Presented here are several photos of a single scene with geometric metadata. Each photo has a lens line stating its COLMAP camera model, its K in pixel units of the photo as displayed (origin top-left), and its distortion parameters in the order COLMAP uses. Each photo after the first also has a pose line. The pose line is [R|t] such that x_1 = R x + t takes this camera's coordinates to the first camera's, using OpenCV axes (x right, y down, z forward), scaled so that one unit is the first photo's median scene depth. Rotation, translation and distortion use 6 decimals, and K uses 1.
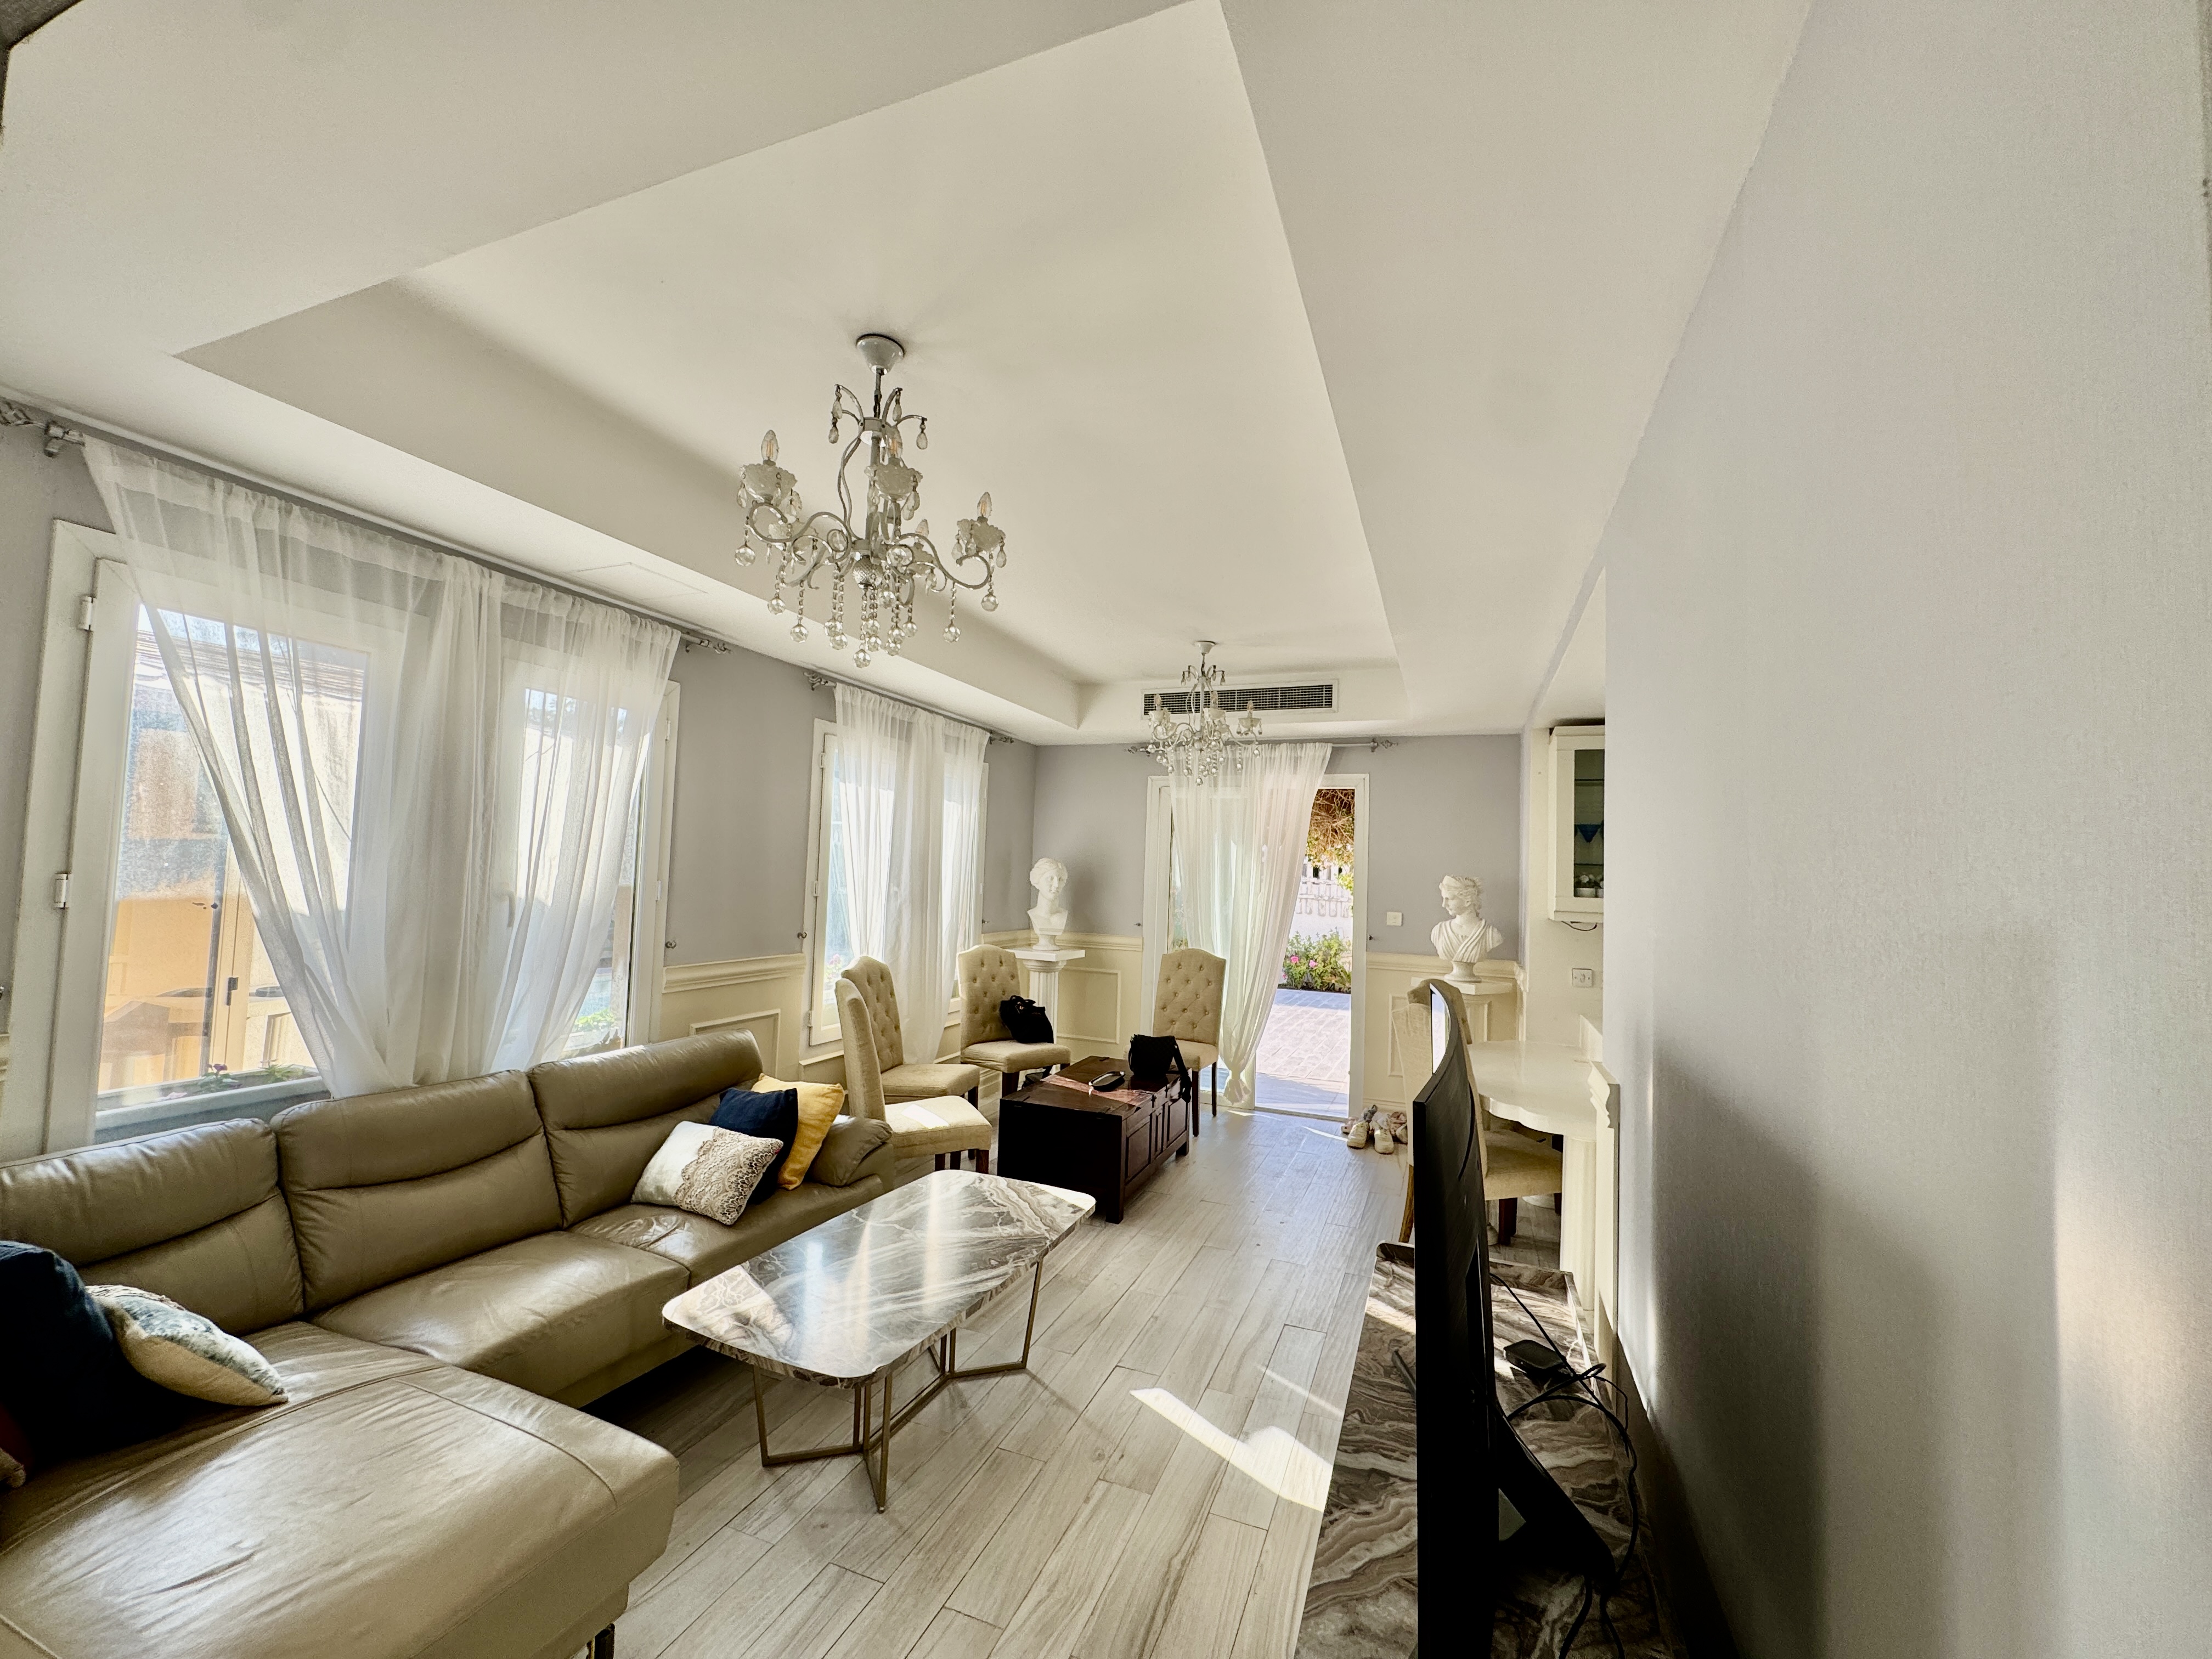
lens RADIAL K [[881.7, 0, 1107.0], [0, 881.7, 827.1], [0, 0, 1]] dist [-0.002593, -0.000704]
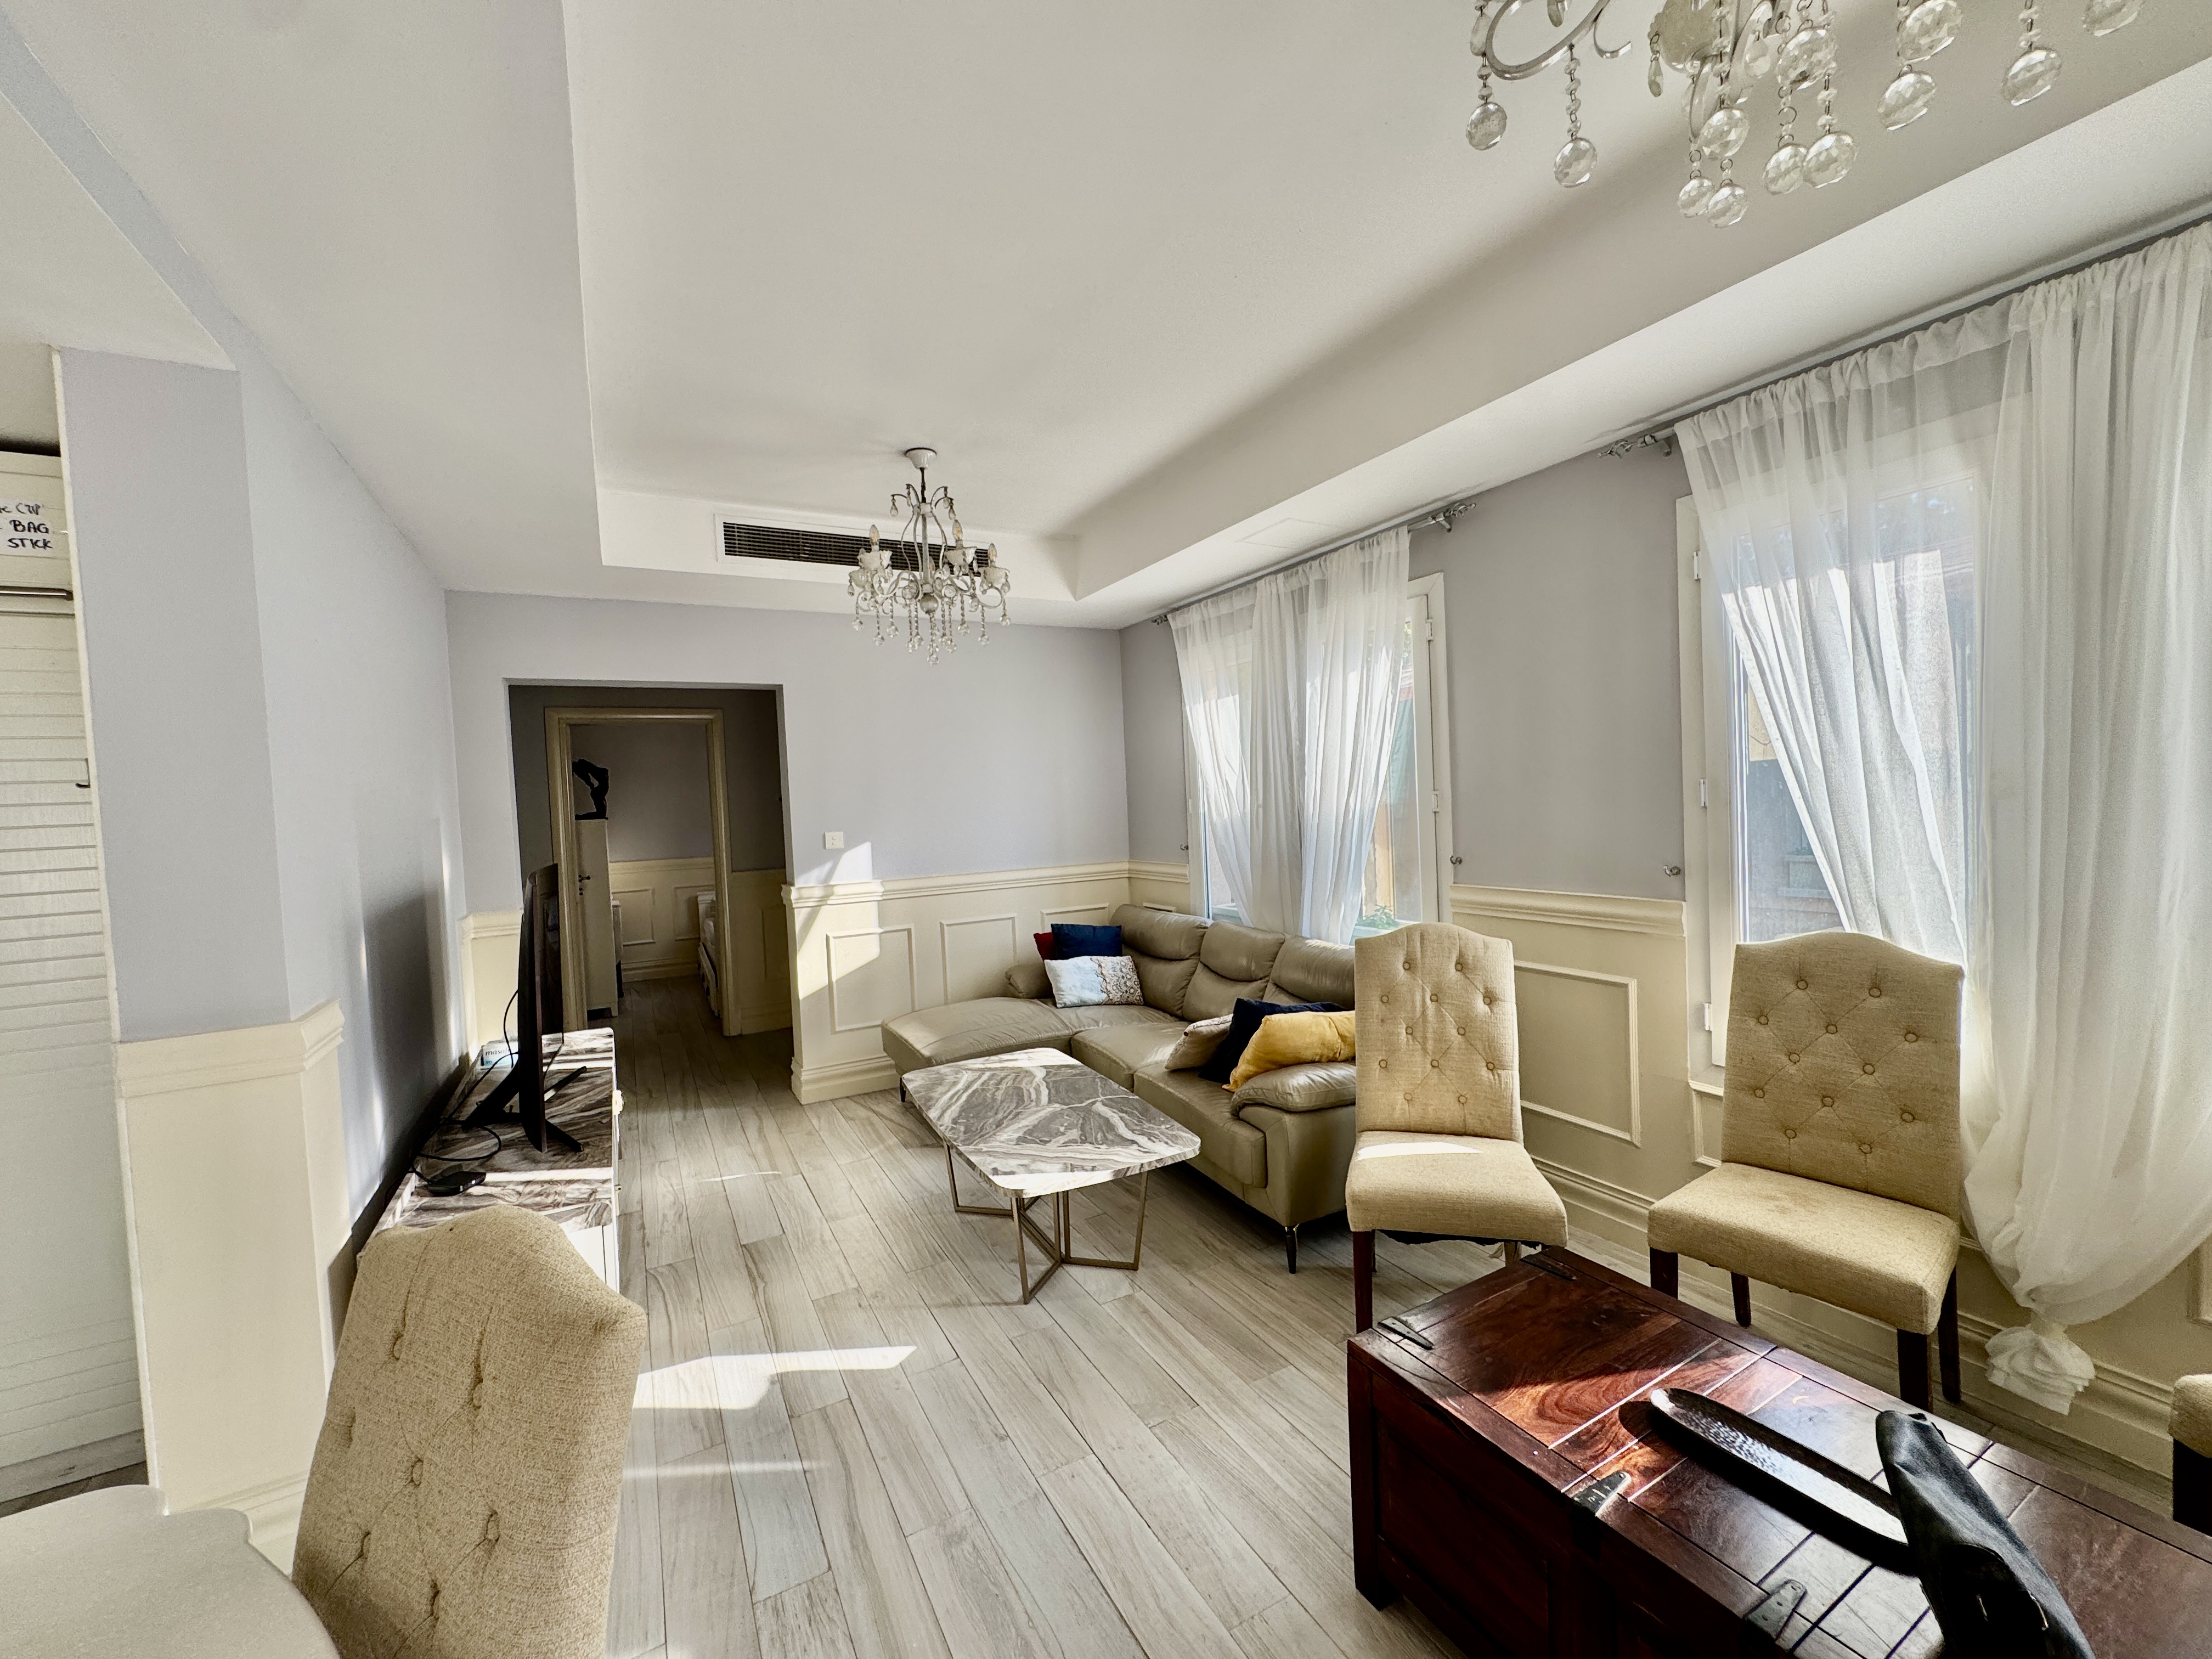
lens RADIAL K [[881.7, 0, 1101.2], [0, 881.7, 829.9], [0, 0, 1]] dist [-0.002593, -0.000704]
pose [[-0.638627, 0.019917, -0.769258, 0.442585], [0.063903, 0.997585, -0.027222, 0.103902], [0.766858, -0.066543, -0.638358, 1.309893]]
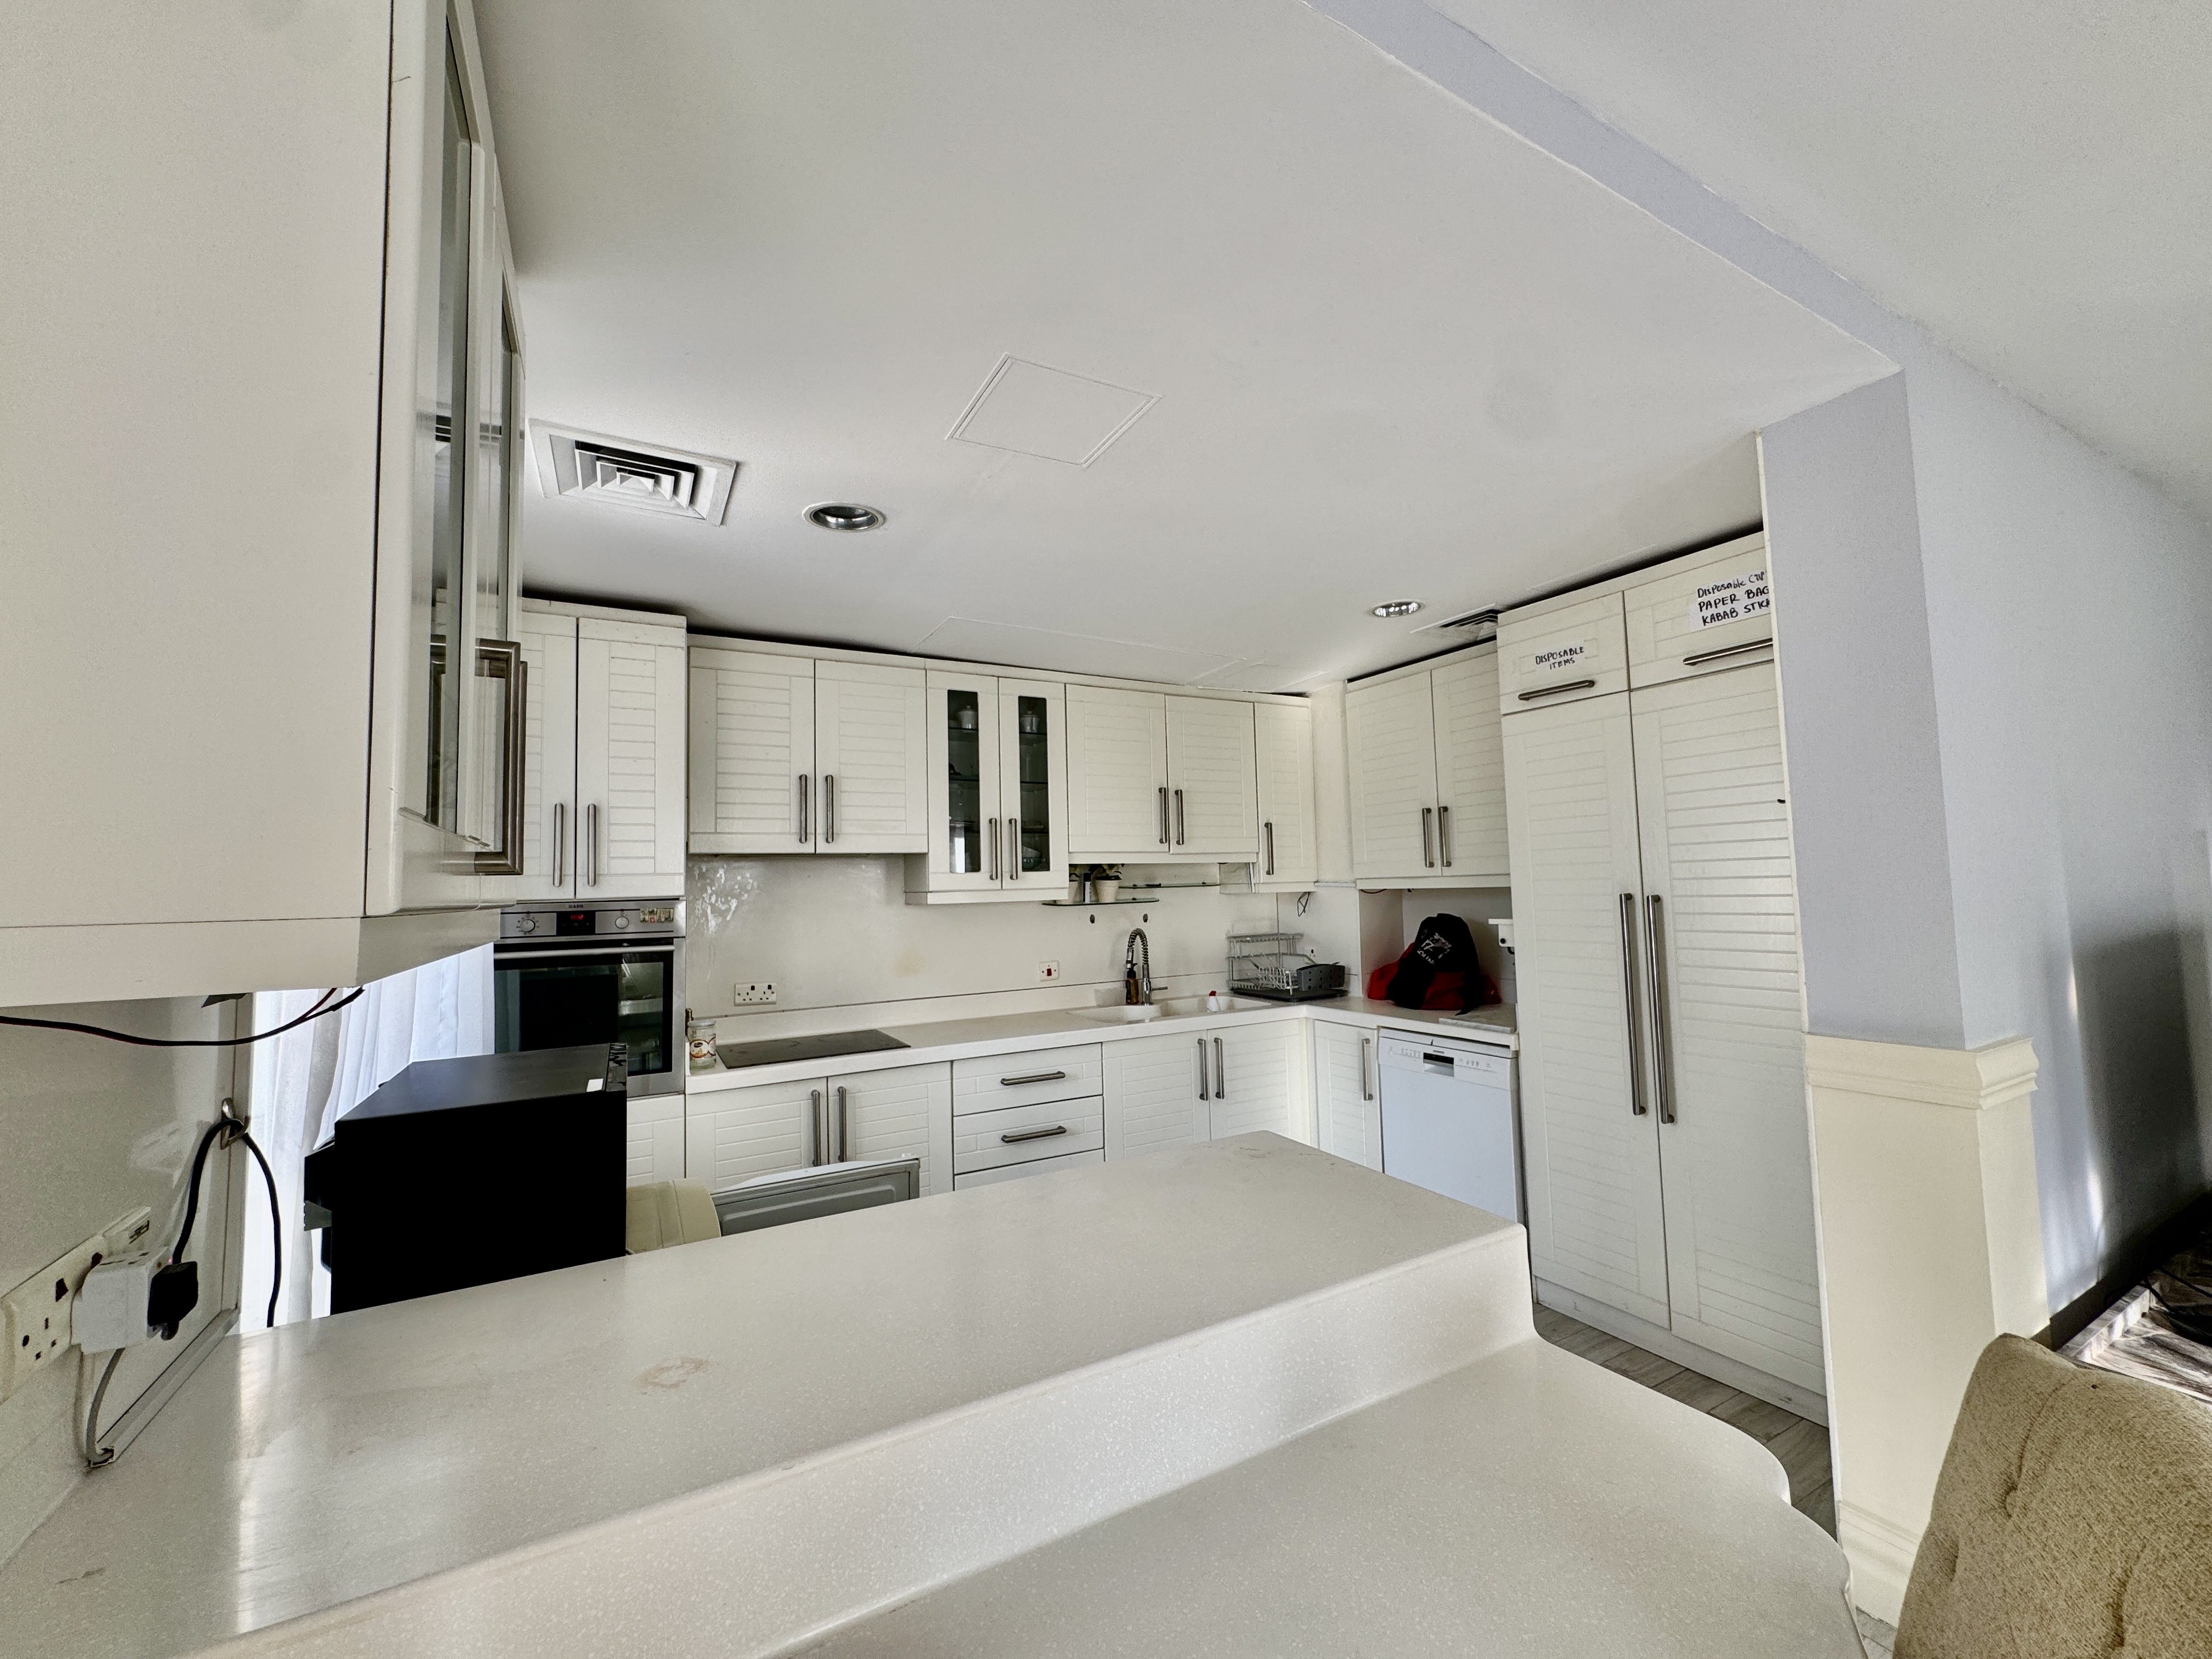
lens RADIAL K [[881.7, 0, 1101.9], [0, 881.7, 830.6], [0, 0, 1]] dist [-0.002593, -0.000704]
pose [[-0.771587, 0.027044, 0.635548, 0.413185], [-0.033795, 0.995942, -0.083409, 0.108877], [-0.635225, -0.085836, -0.767542, 1.274502]]
